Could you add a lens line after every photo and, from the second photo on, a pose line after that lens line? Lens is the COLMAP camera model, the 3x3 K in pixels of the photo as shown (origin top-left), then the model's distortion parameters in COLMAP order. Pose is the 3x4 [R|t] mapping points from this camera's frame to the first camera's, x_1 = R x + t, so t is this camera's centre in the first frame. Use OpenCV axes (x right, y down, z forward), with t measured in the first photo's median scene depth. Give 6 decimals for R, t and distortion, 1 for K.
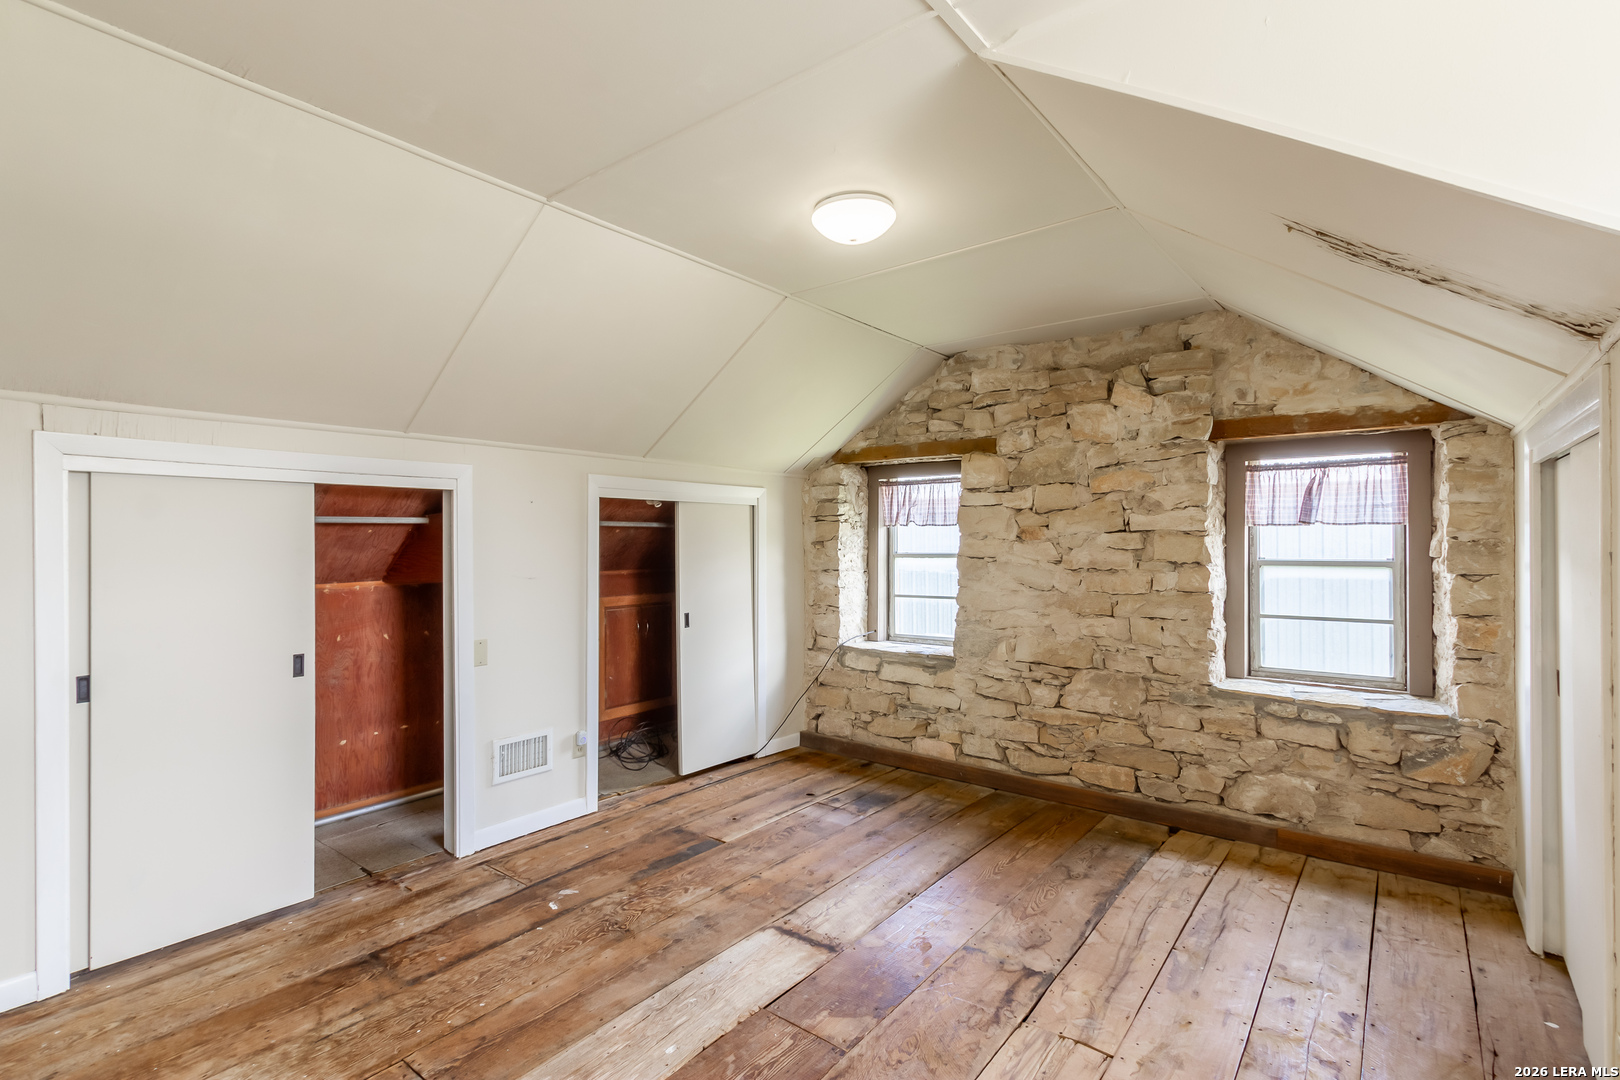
lens RADIAL K [[774.5, 0, 809.8], [0, 774.5, 540.4], [0, 0, 1]] dist [-0.000015, 0.000164]
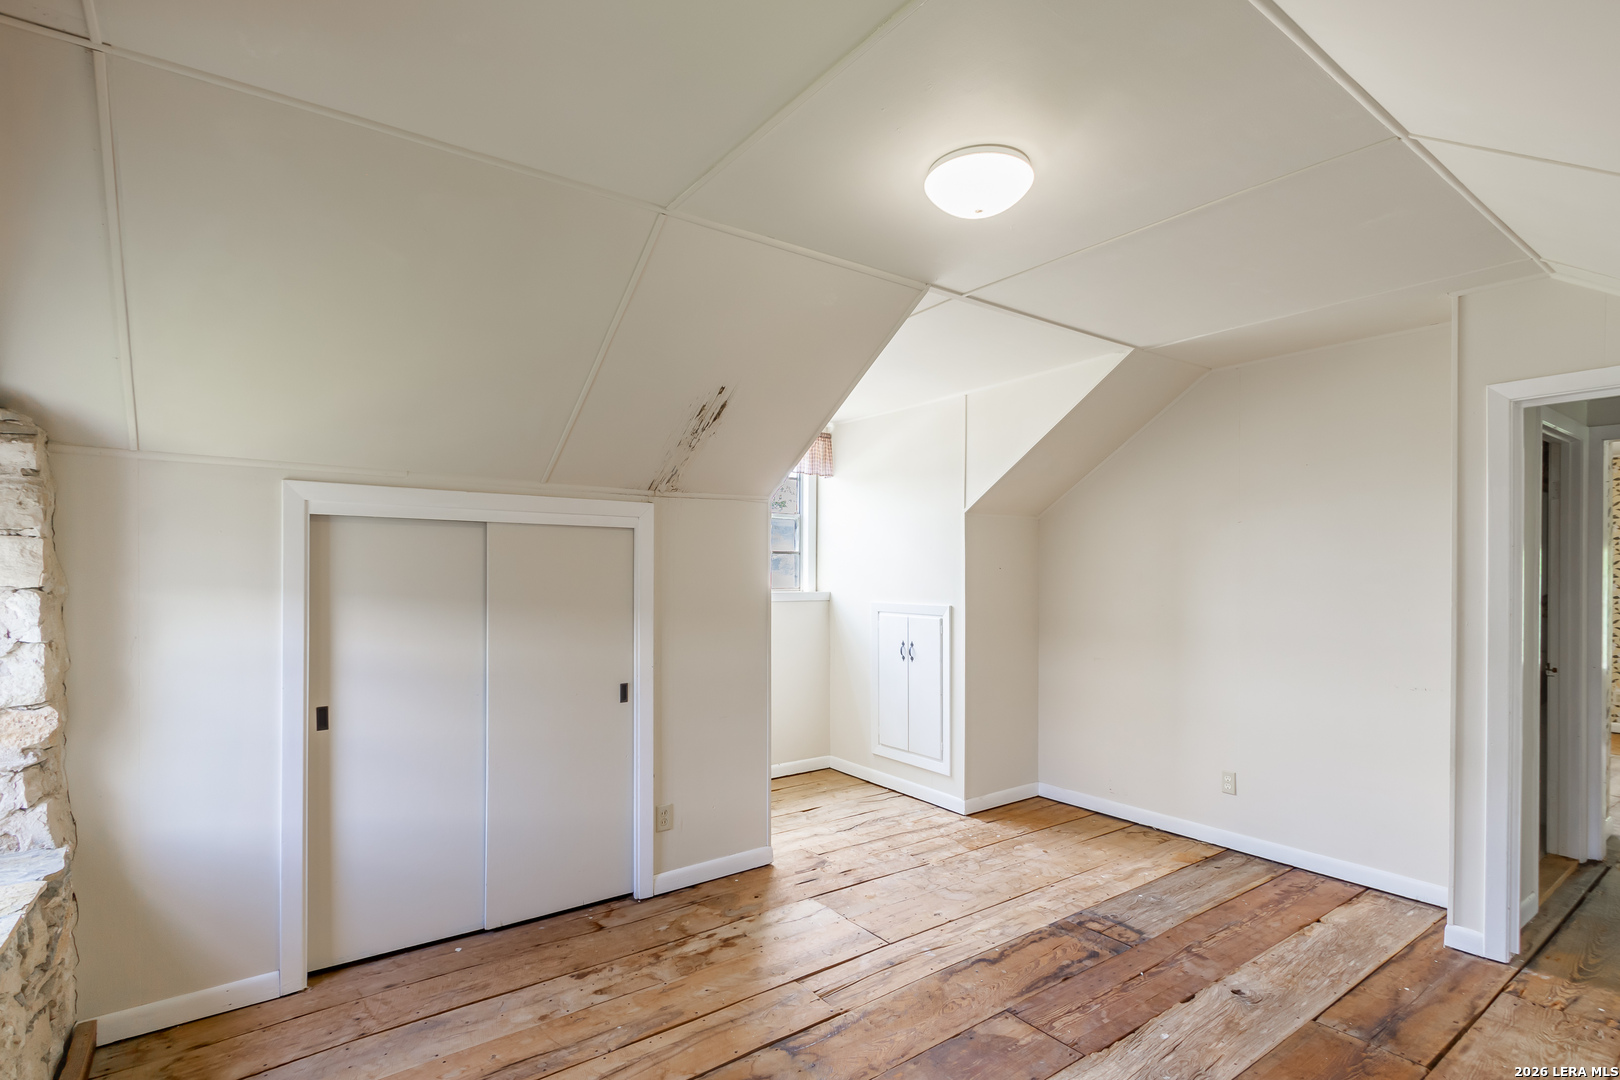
lens RADIAL K [[774.5, 0, 810.0], [0, 774.5, 555.3], [0, 0, 1]] dist [-0.000015, 0.000164]
pose [[-0.960723, 0.003453, 0.277487, 0.002205], [-0.000238, 0.999912, -0.013264, -0.032283], [-0.277508, -0.012809, -0.960638, 1.931843]]
